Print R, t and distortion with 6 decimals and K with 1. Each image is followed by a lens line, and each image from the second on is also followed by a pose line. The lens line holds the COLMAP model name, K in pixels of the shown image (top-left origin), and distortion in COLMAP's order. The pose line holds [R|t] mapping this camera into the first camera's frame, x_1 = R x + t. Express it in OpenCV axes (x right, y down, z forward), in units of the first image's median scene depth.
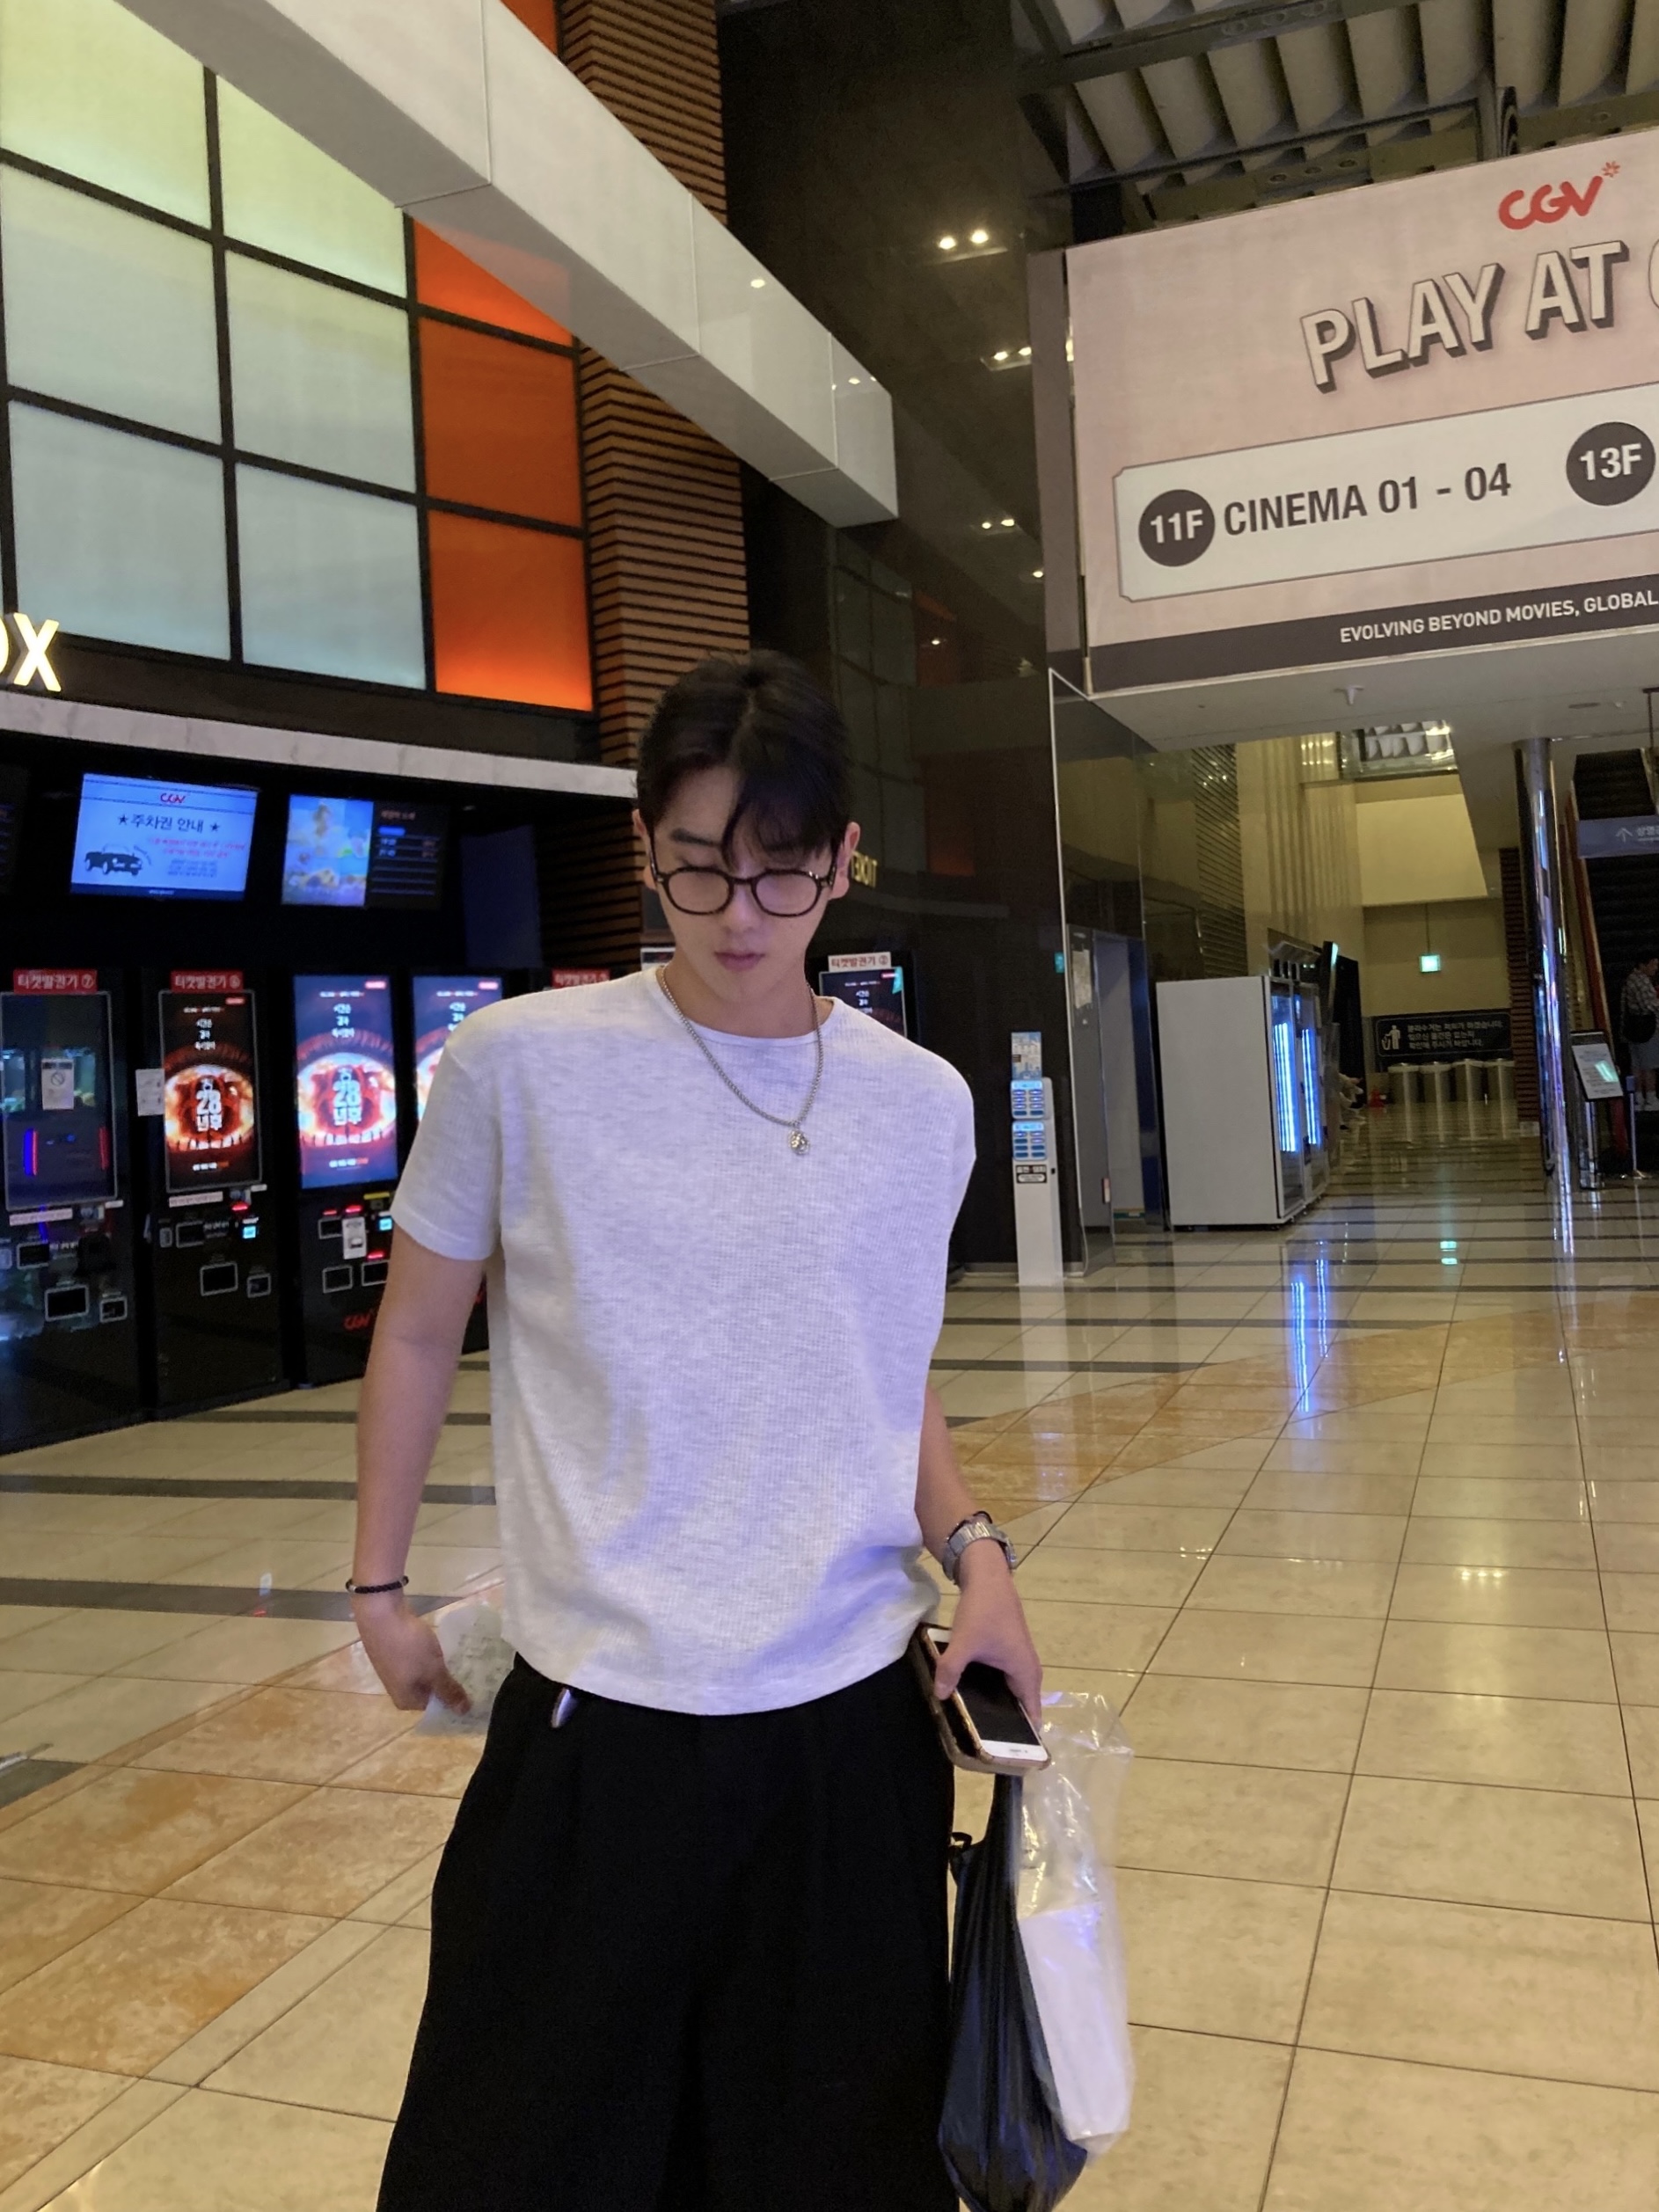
lens RADIAL K [[1880.6, 0, 834.4], [0, 1880.6, 1051.4], [0, 0, 1]] dist [-0.082720, 0.099876]
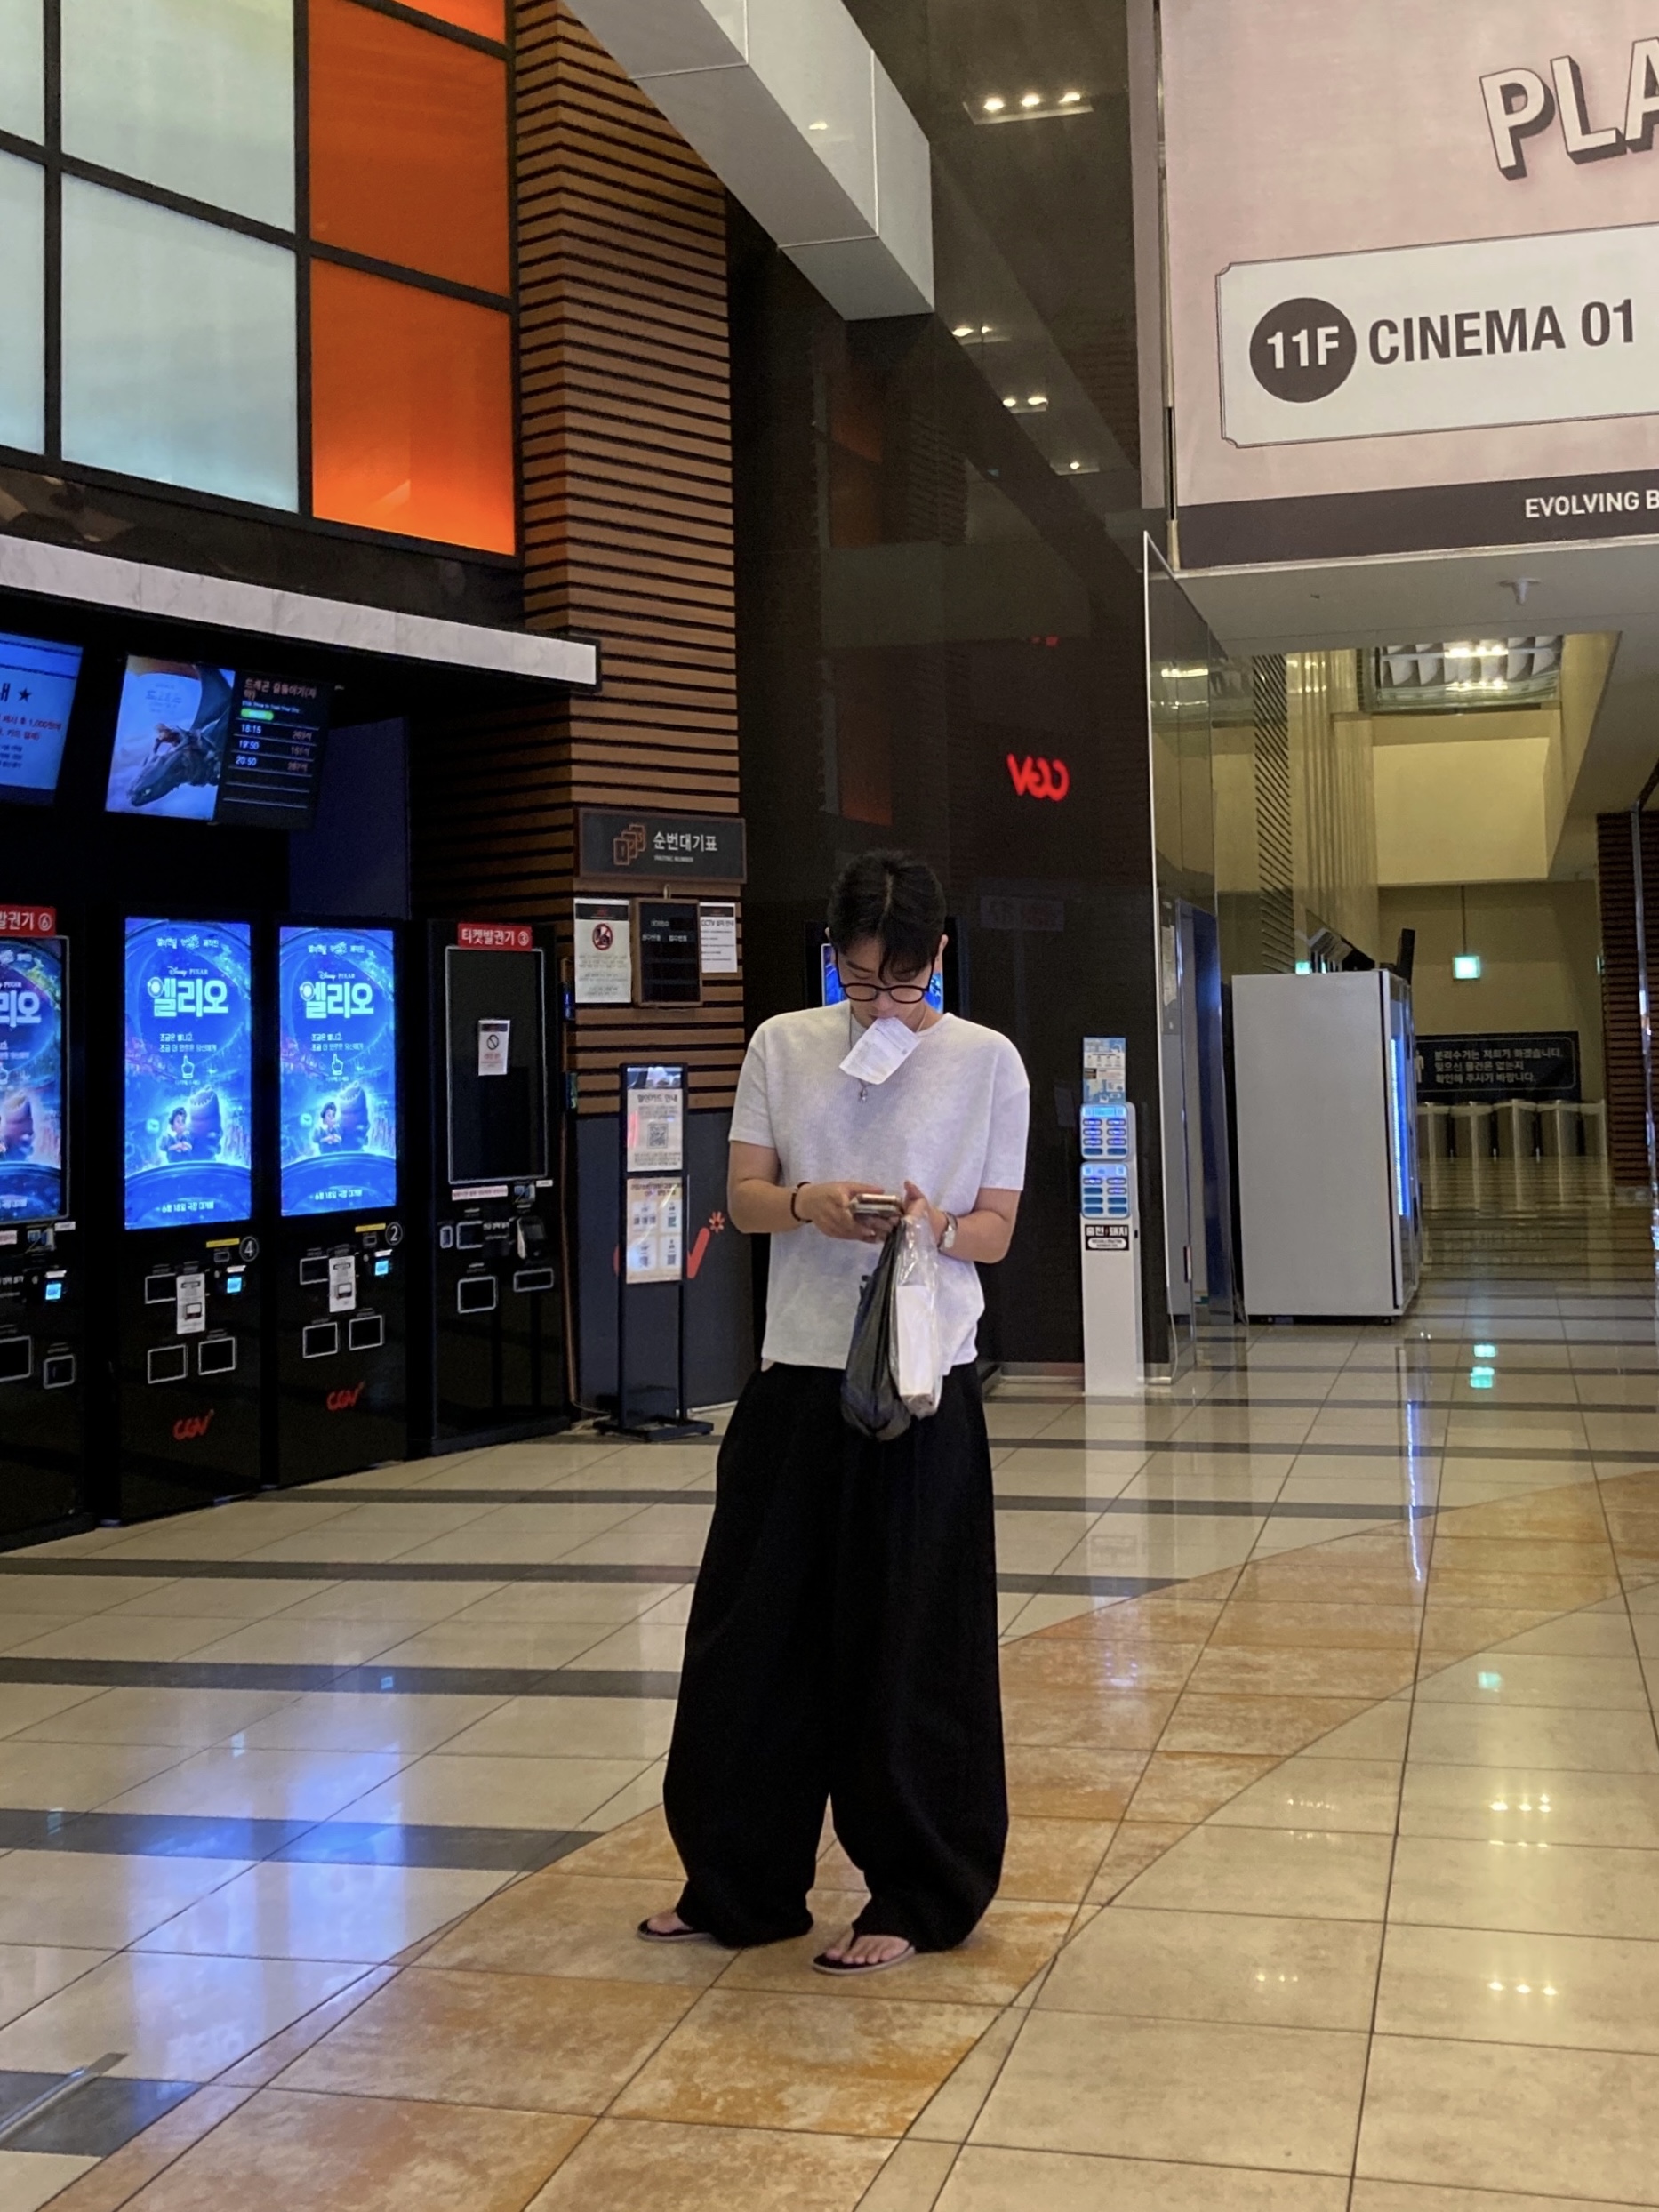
lens RADIAL K [[2639.6, 0, 817.1], [0, 2639.6, 997.4], [0, 0, 1]] dist [-0.192874, 0.365495]
pose [[0.994579, 0.033581, 0.098407, -0.098314], [-0.030860, 0.999102, -0.029046, 0.006537], [-0.099294, 0.025851, 0.994722, 0.020301]]
